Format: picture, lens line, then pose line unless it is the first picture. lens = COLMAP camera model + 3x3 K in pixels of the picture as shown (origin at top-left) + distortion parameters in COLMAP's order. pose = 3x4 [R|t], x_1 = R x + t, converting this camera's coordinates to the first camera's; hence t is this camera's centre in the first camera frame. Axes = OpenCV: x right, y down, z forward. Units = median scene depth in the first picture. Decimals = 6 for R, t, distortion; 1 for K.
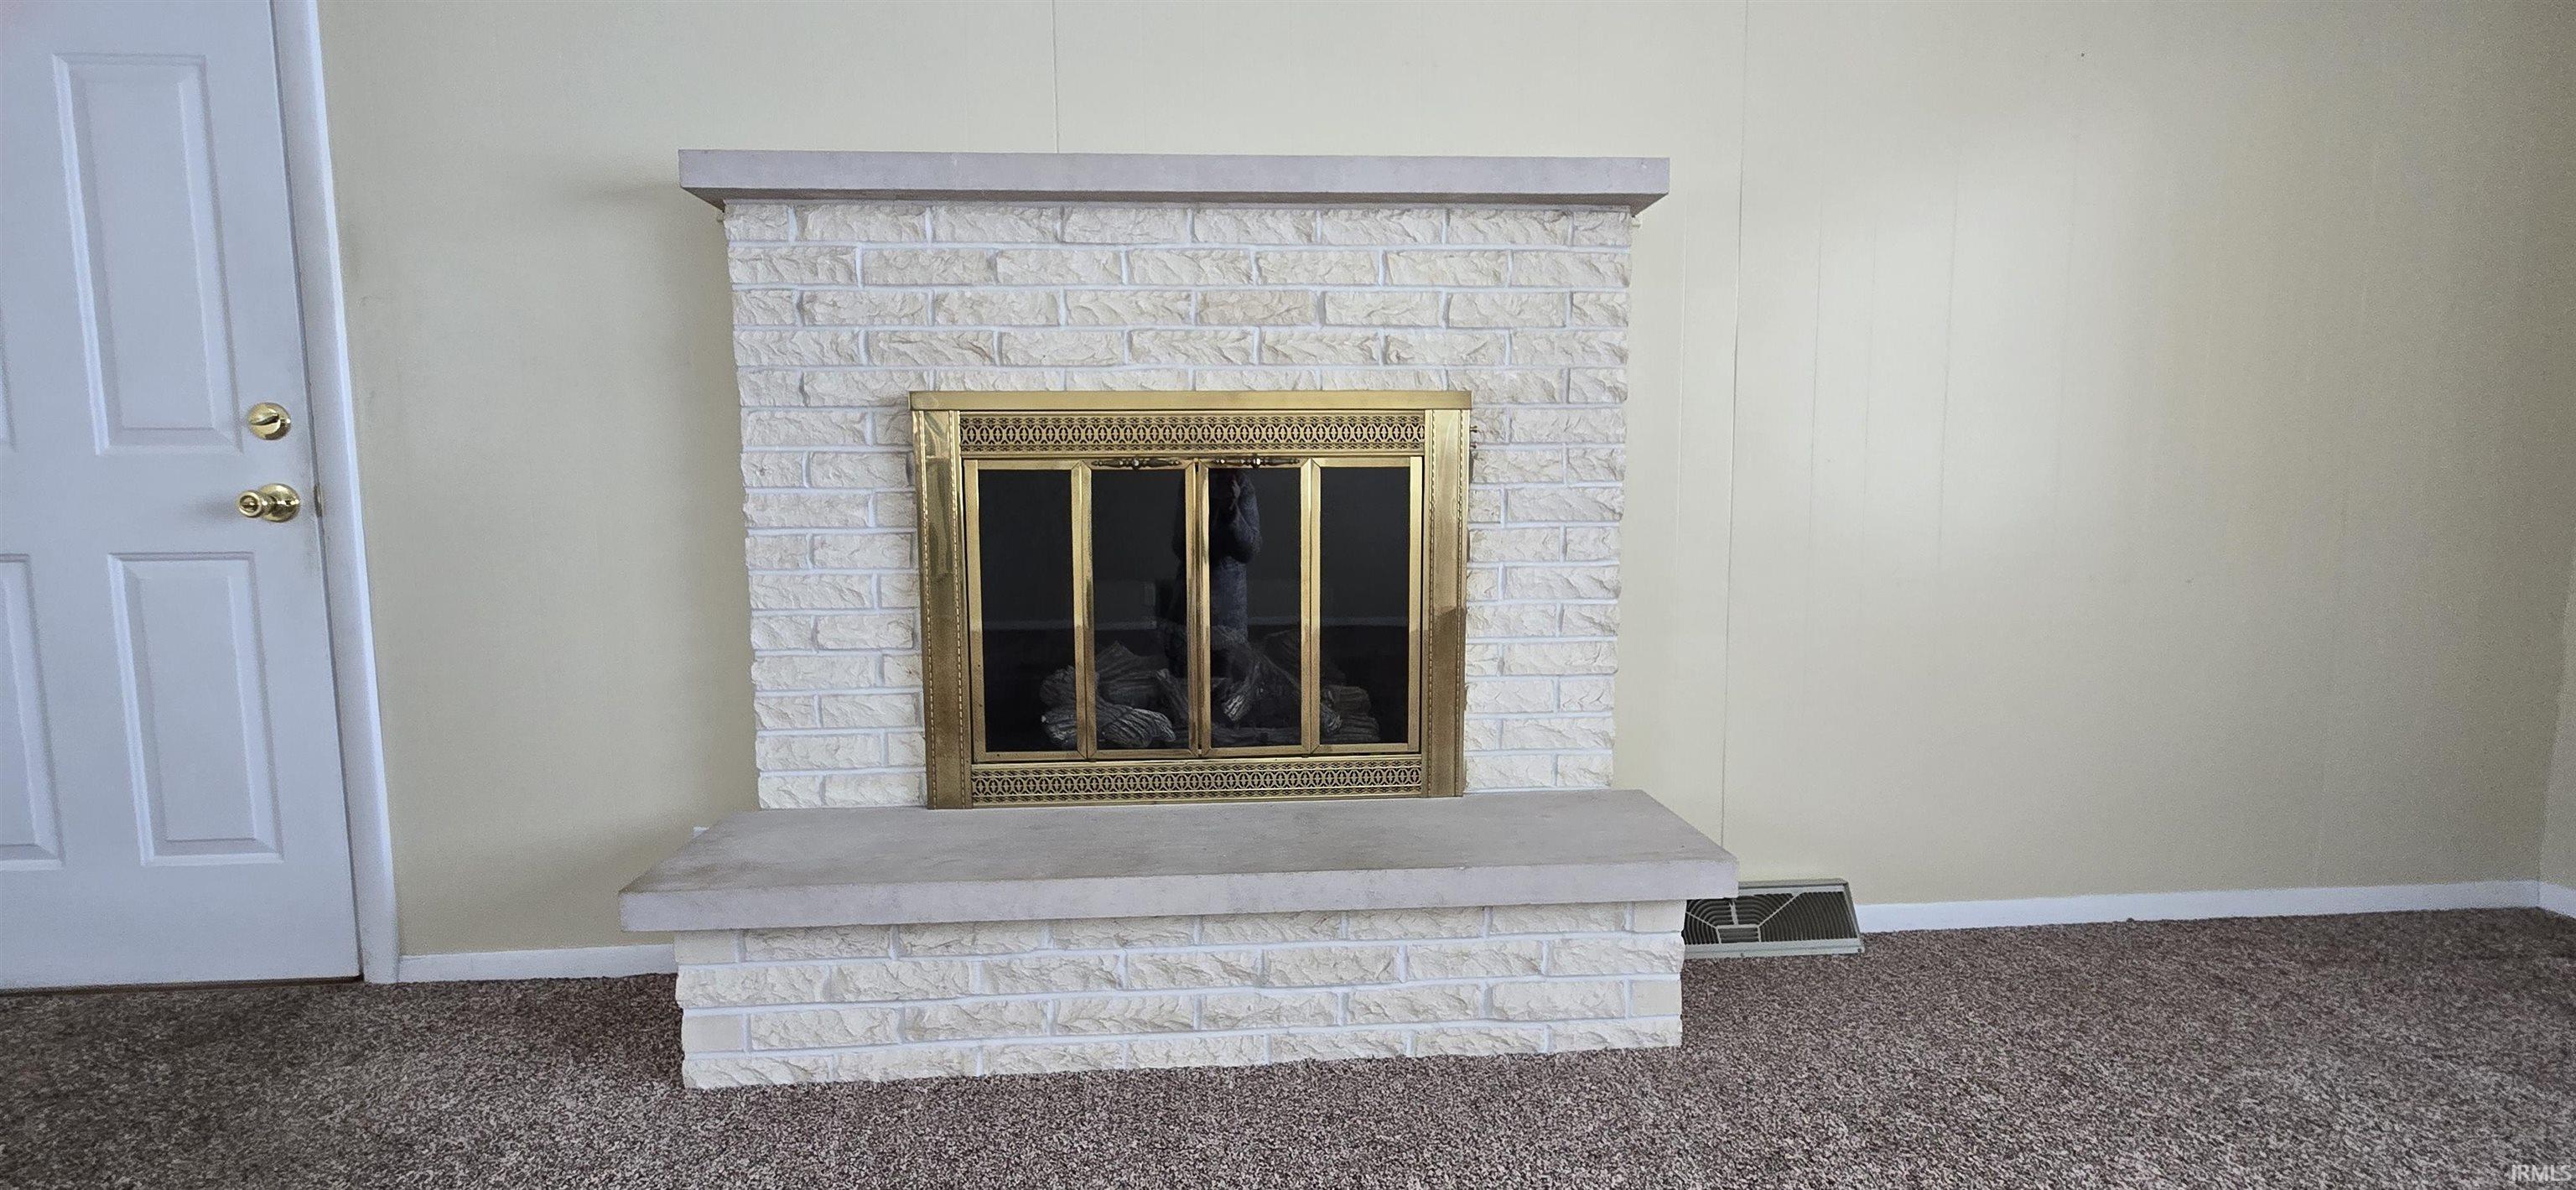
lens RADIAL K [[1055.3, 0, 1273.3], [0, 1055.3, 597.6], [0, 0, 1]] dist [0.002918, 0.000122]
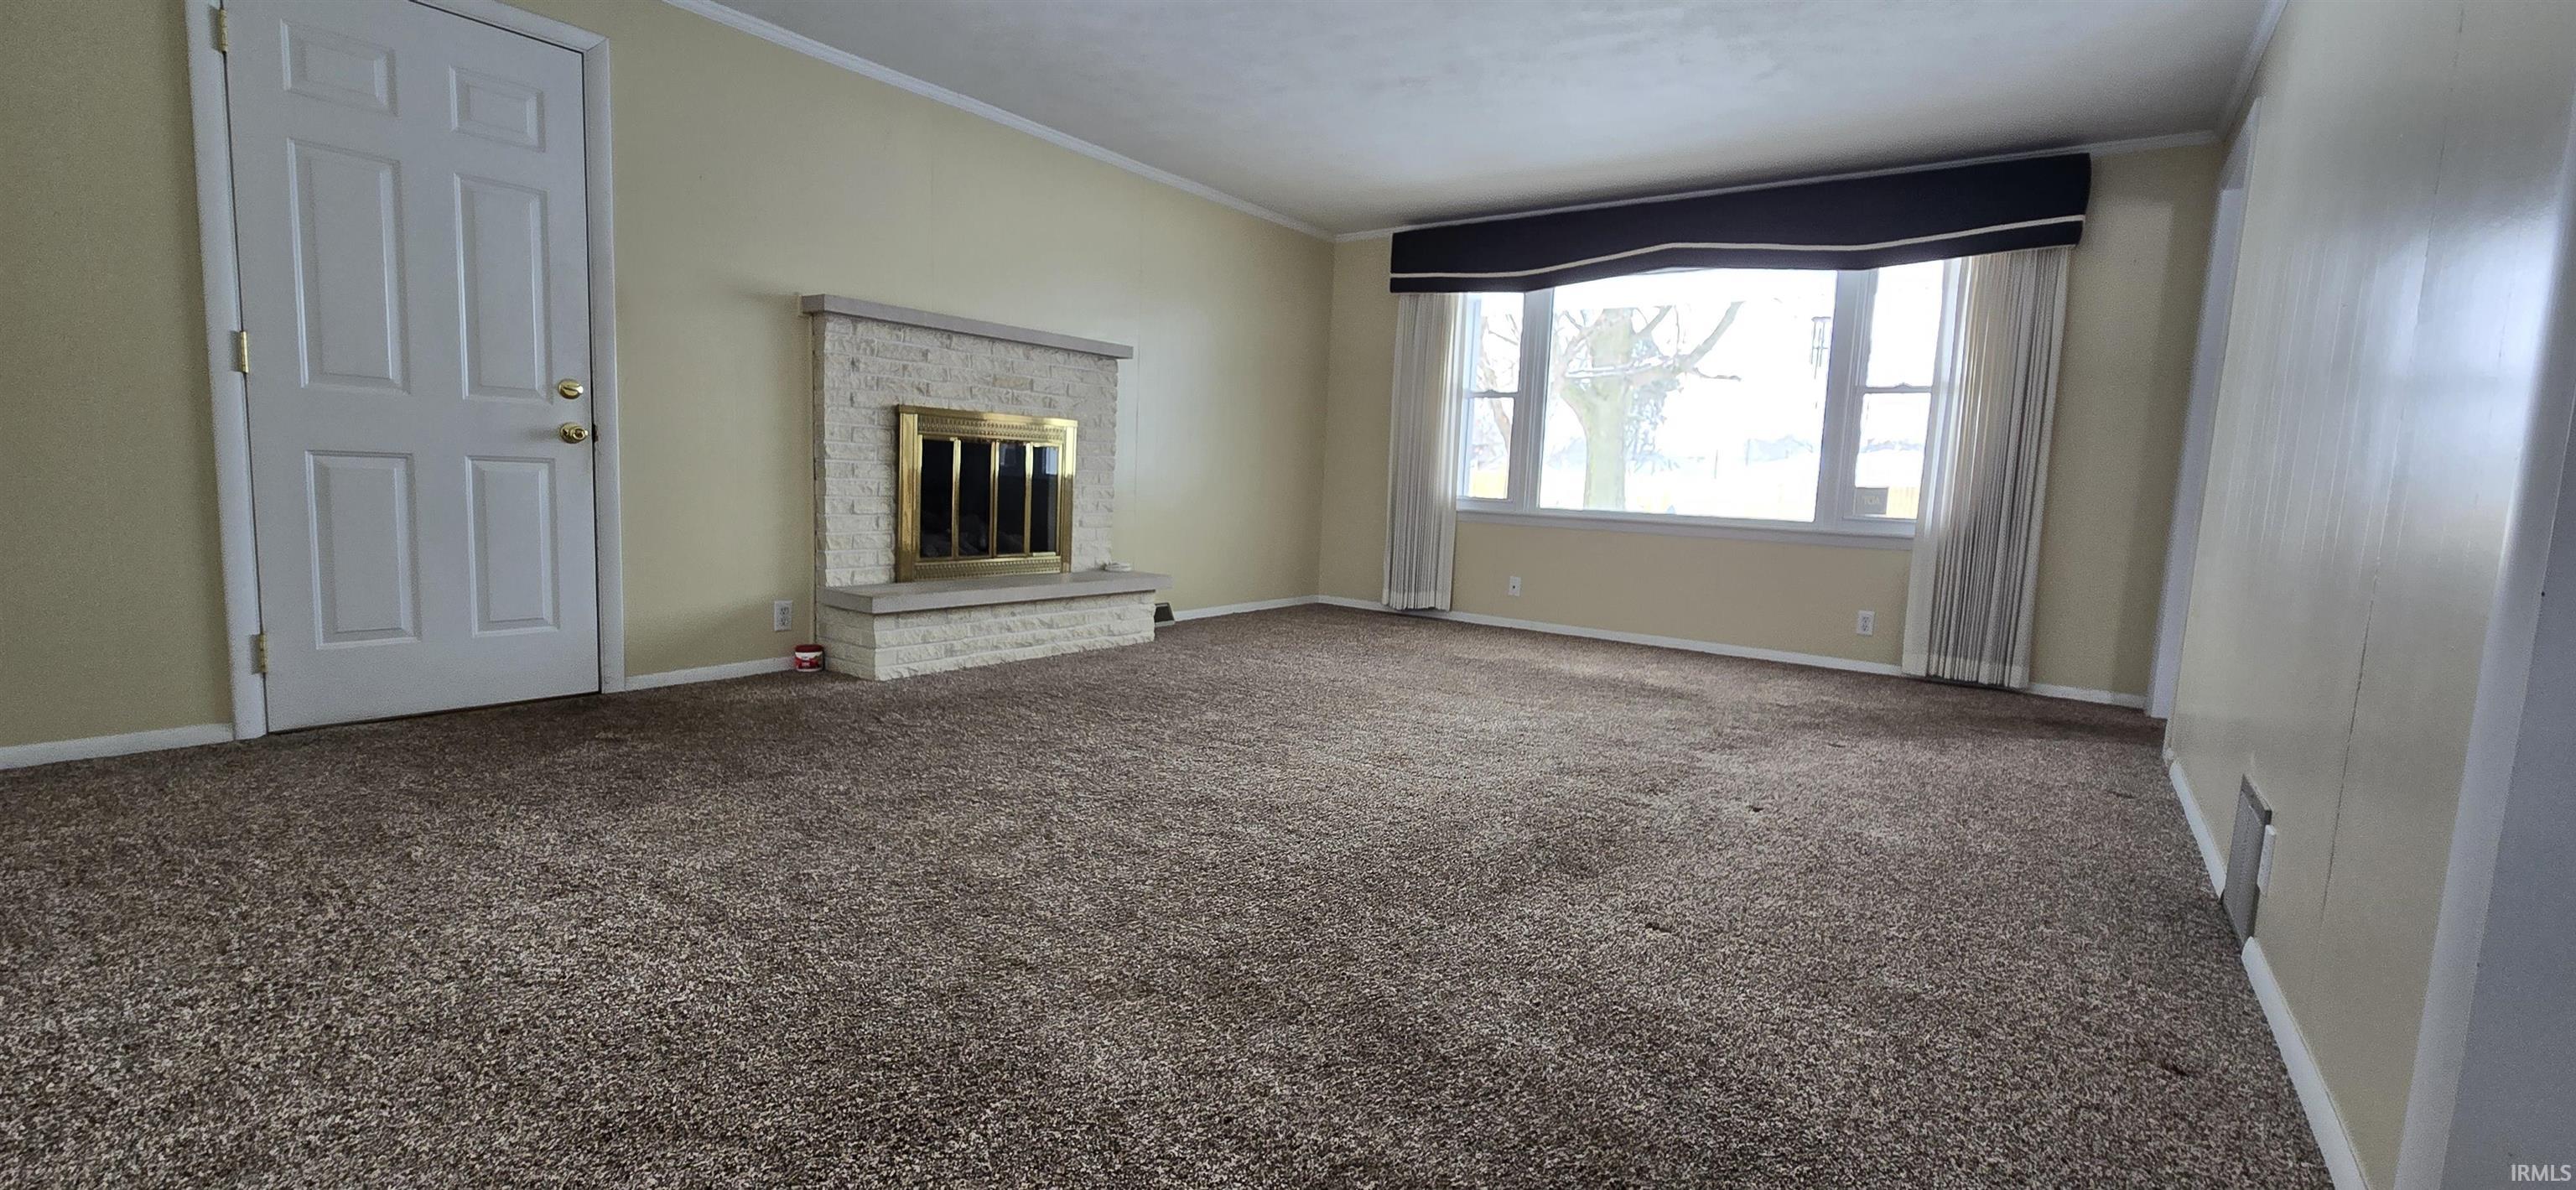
lens RADIAL K [[1055.3, 0, 1273.3], [0, 1055.3, 597.6], [0, 0, 1]] dist [0.002918, 0.000122]
pose [[0.644844, -0.053287, 0.762454, -1.604546], [0.032353, 0.998576, 0.042427, 0.163905], [-0.763629, -0.002691, 0.645649, -1.165817]]
